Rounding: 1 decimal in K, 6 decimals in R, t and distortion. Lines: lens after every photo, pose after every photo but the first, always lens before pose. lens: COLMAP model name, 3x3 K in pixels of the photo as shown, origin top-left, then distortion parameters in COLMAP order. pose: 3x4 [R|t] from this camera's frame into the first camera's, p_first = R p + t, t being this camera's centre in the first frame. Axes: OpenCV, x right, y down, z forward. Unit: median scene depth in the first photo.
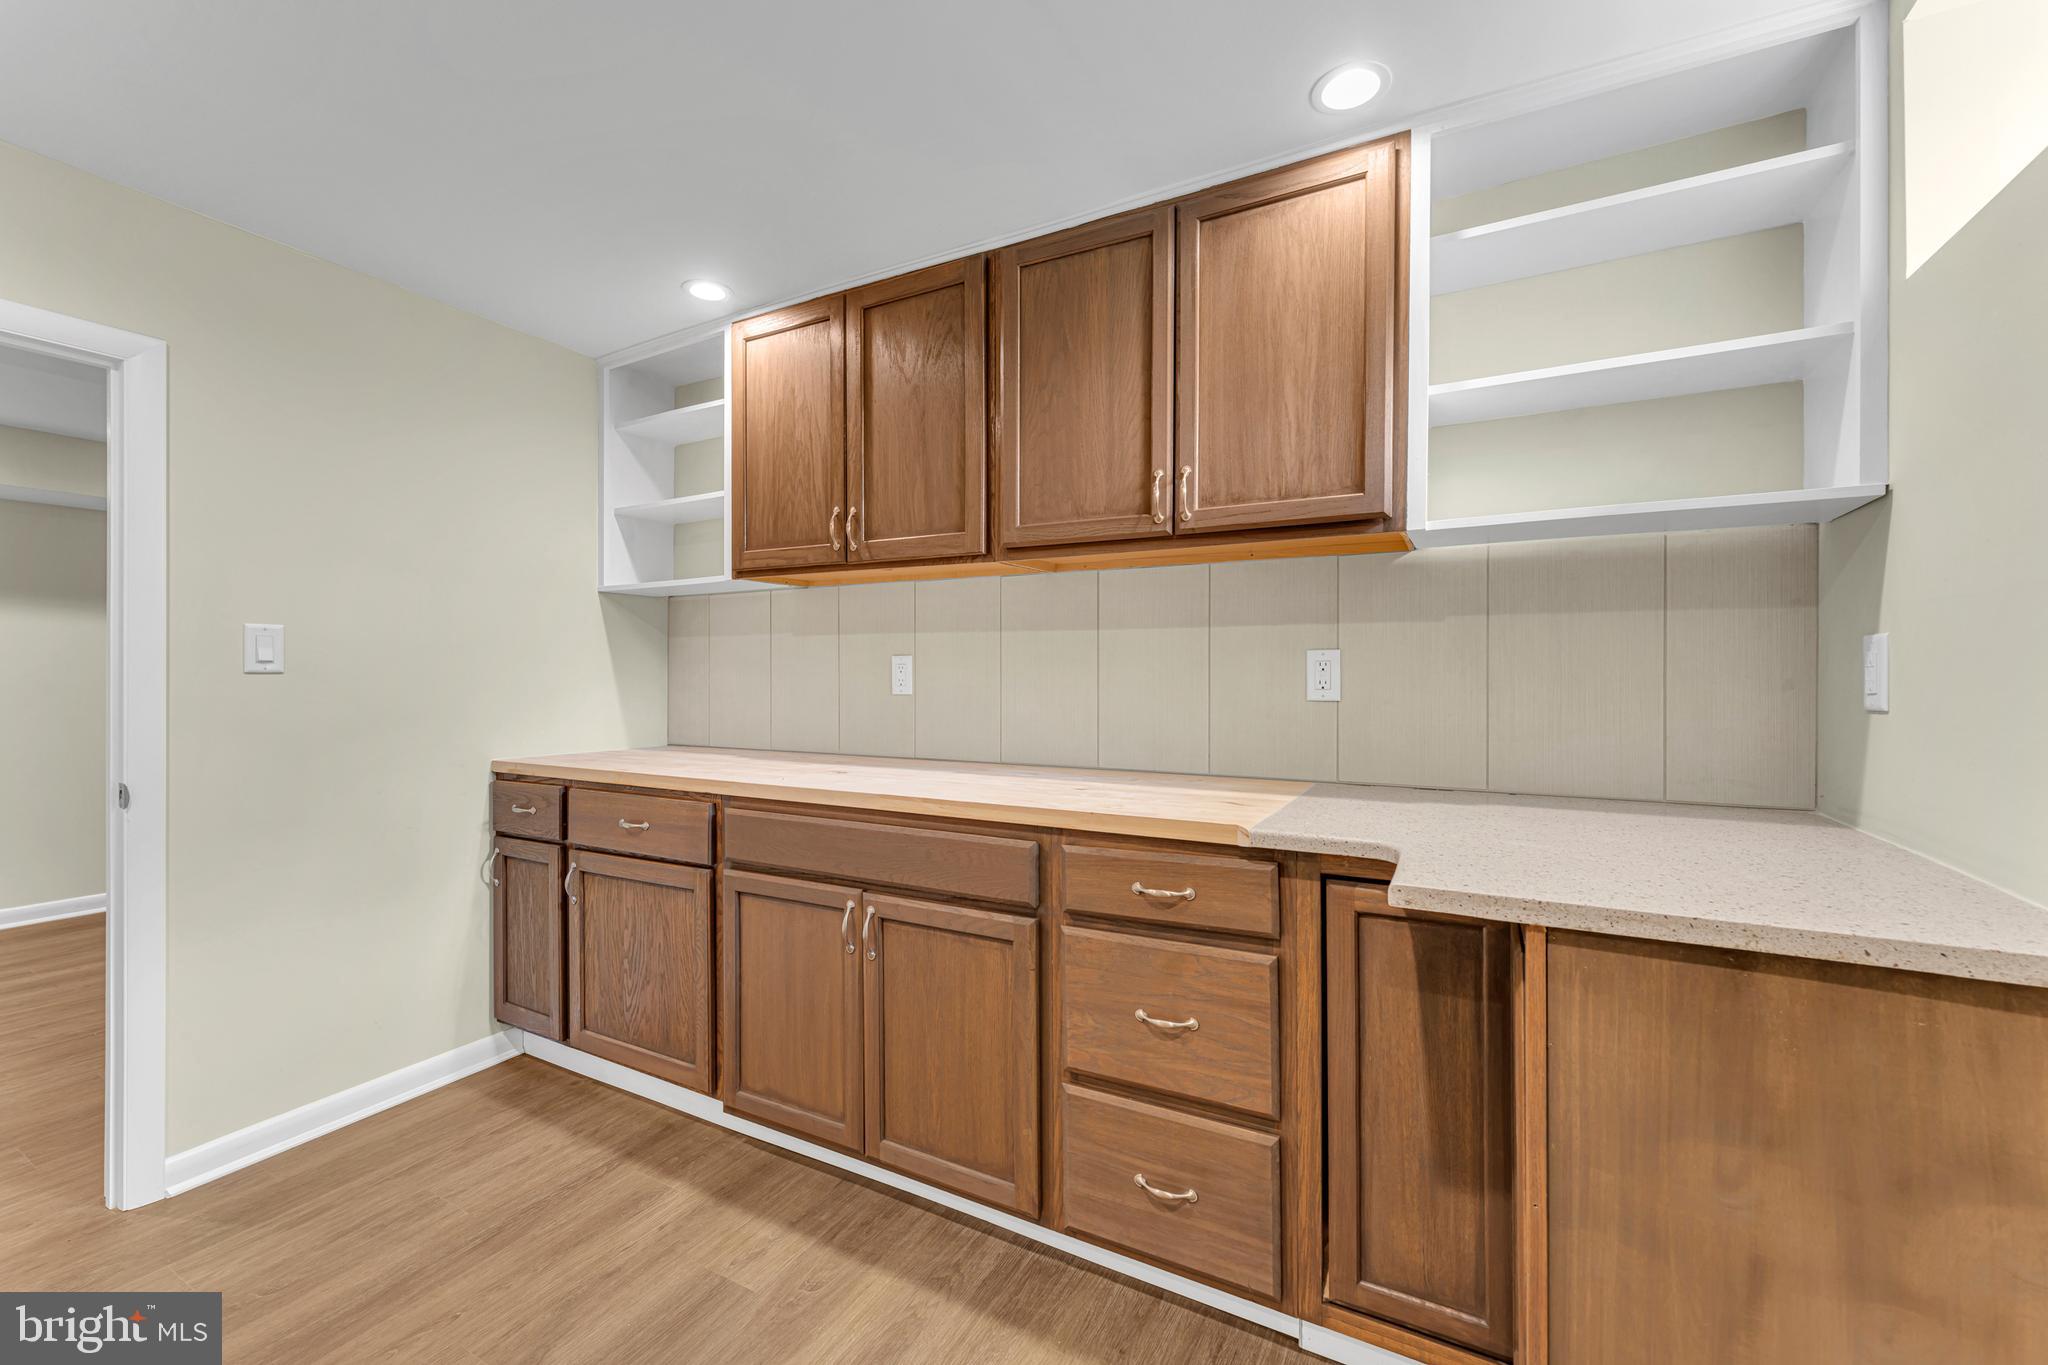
lens RADIAL K [[823.6, 0, 1028.6], [0, 823.6, 682.1], [0, 0, 1]] dist [0.001499, 0.000352]
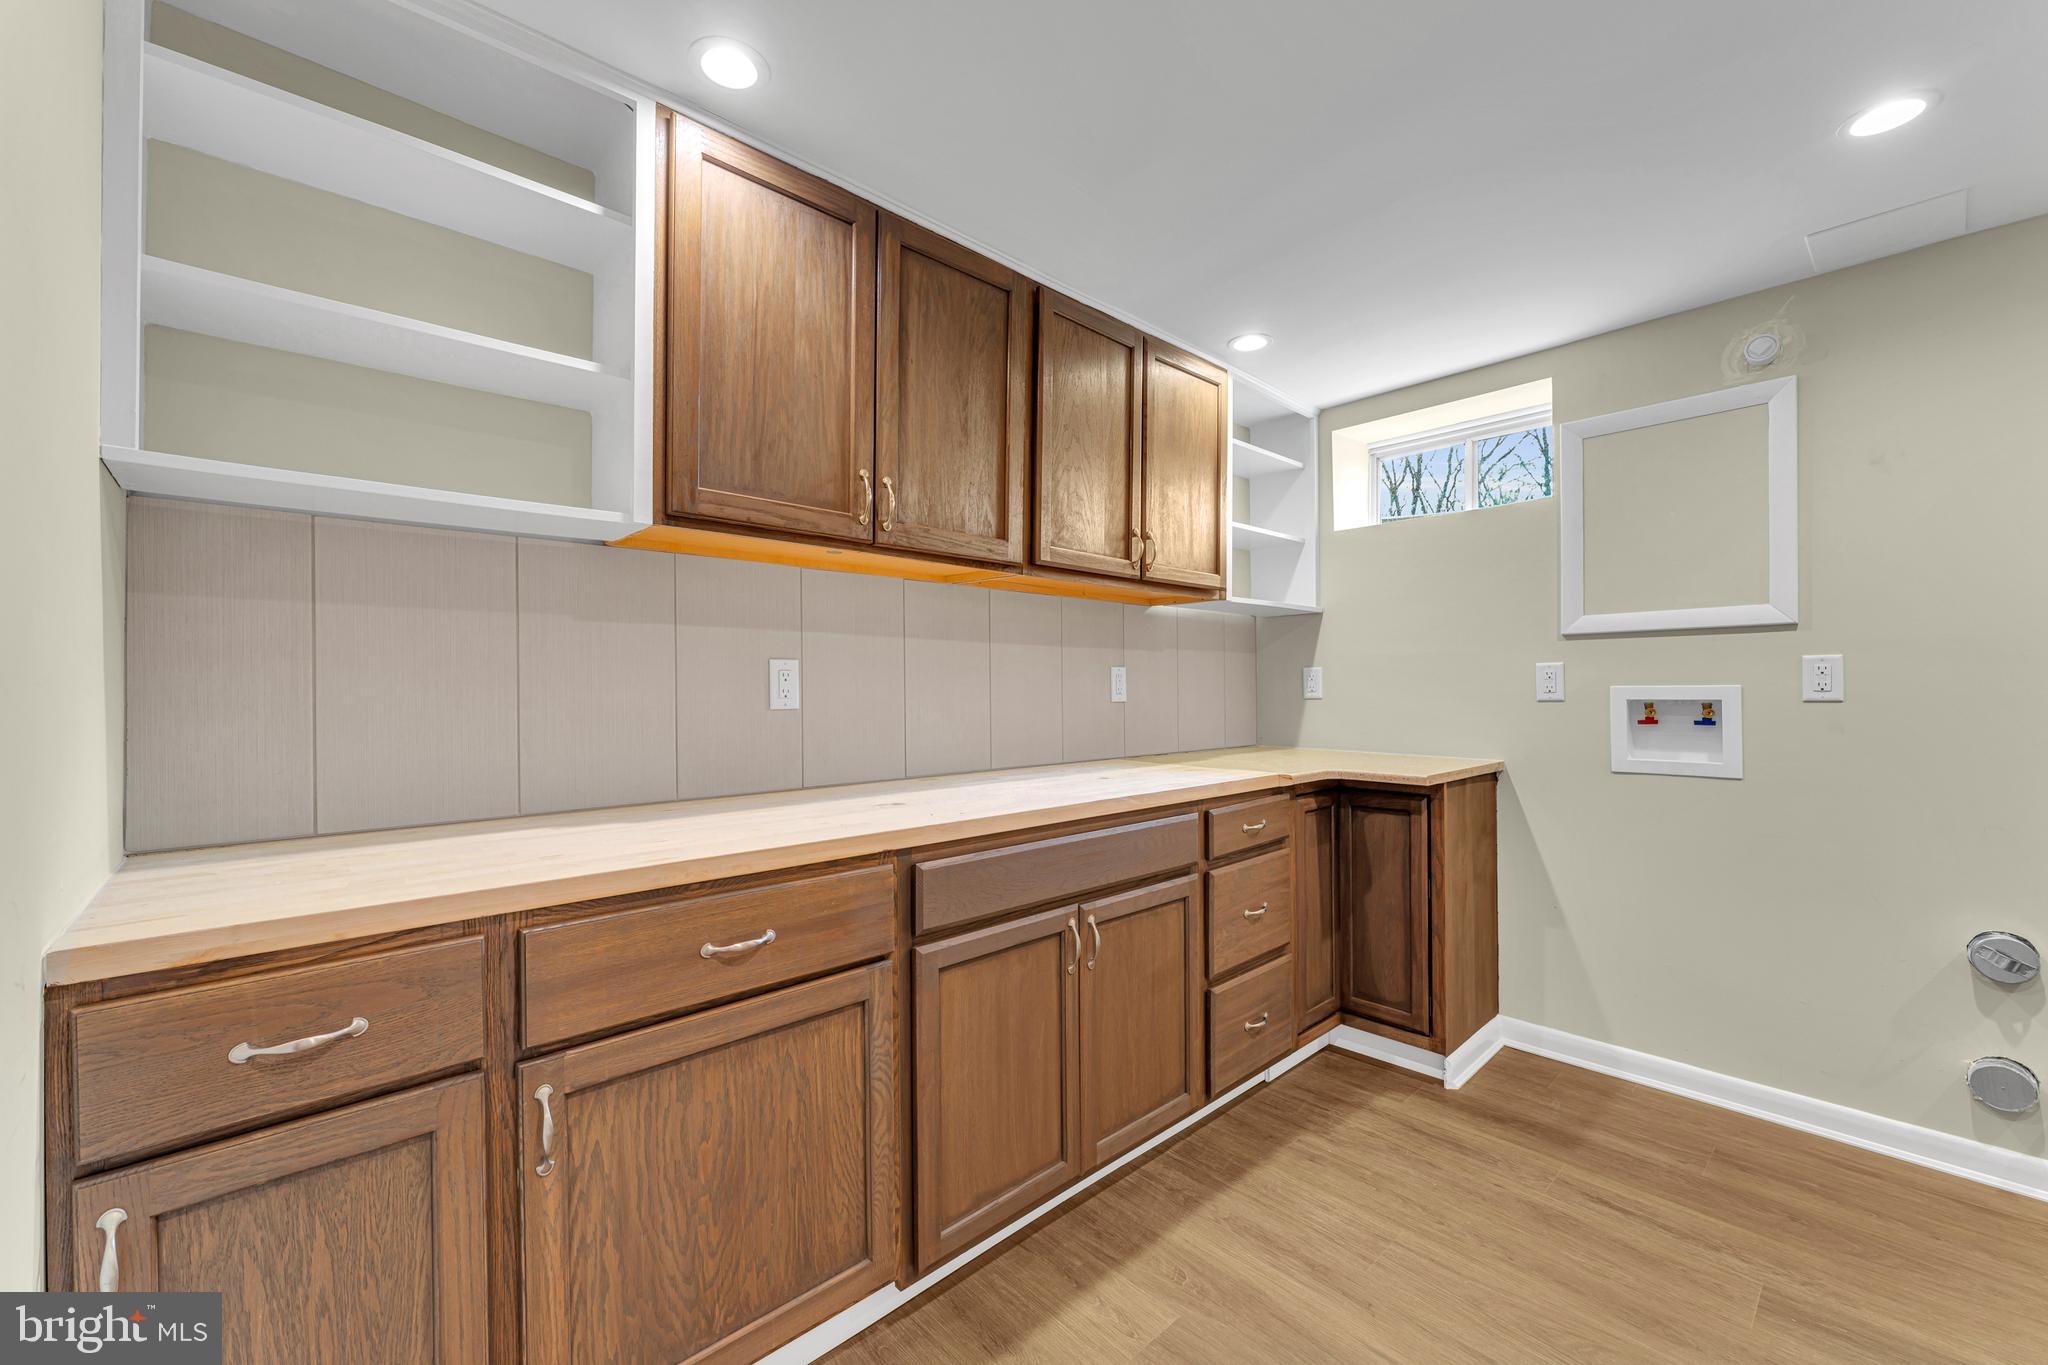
lens RADIAL K [[823.6, 0, 1027.0], [0, 823.6, 683.9], [0, 0, 1]] dist [0.001499, 0.000352]
pose [[0.313196, 0.002034, 0.949686, -1.056093], [0.009832, 0.999937, -0.005384, -0.002695], [-0.949638, 0.011024, 0.313156, 0.689733]]
